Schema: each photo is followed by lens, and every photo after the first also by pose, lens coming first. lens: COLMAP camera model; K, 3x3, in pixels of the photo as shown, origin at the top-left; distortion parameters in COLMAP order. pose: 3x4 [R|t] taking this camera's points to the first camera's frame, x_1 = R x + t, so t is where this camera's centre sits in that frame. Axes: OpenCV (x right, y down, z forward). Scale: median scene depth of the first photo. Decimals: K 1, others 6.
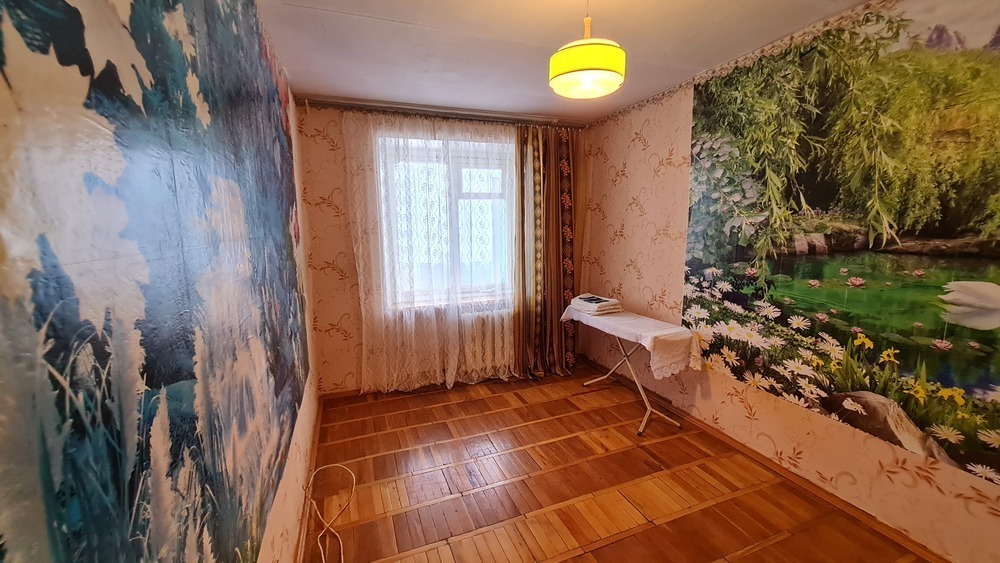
lens RADIAL K [[392.4, 0, 500.0], [0, 392.4, 277.1], [0, 0, 1]] dist [-0.002068, -0.000382]
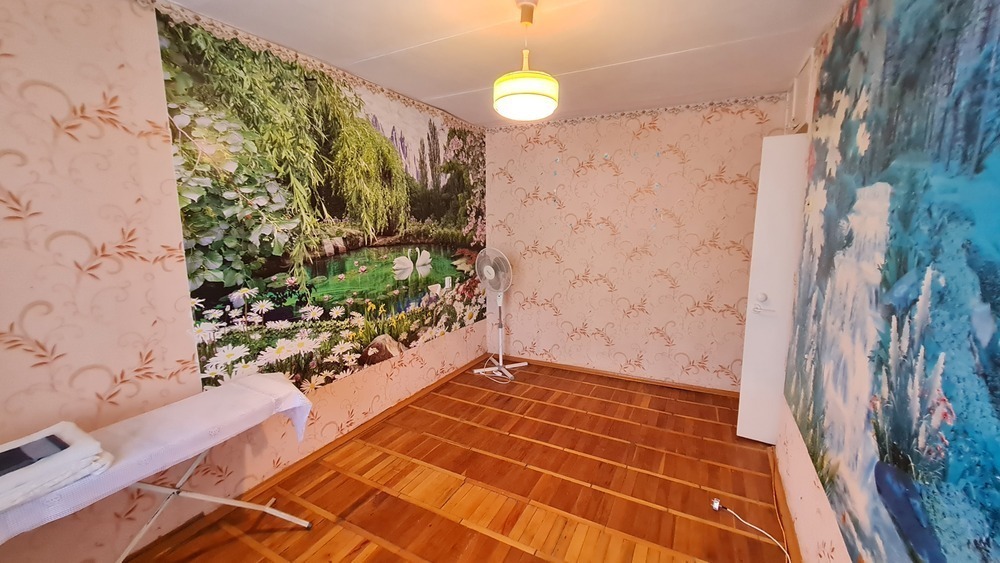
lens RADIAL K [[392.4, 0, 500.1], [0, 392.4, 279.5], [0, 0, 1]] dist [-0.002068, -0.000382]
pose [[-0.657118, -0.095374, 0.747730, -0.435961], [0.117915, 0.966745, 0.226936, -0.185791], [-0.744508, 0.237292, -0.624019, 1.296372]]
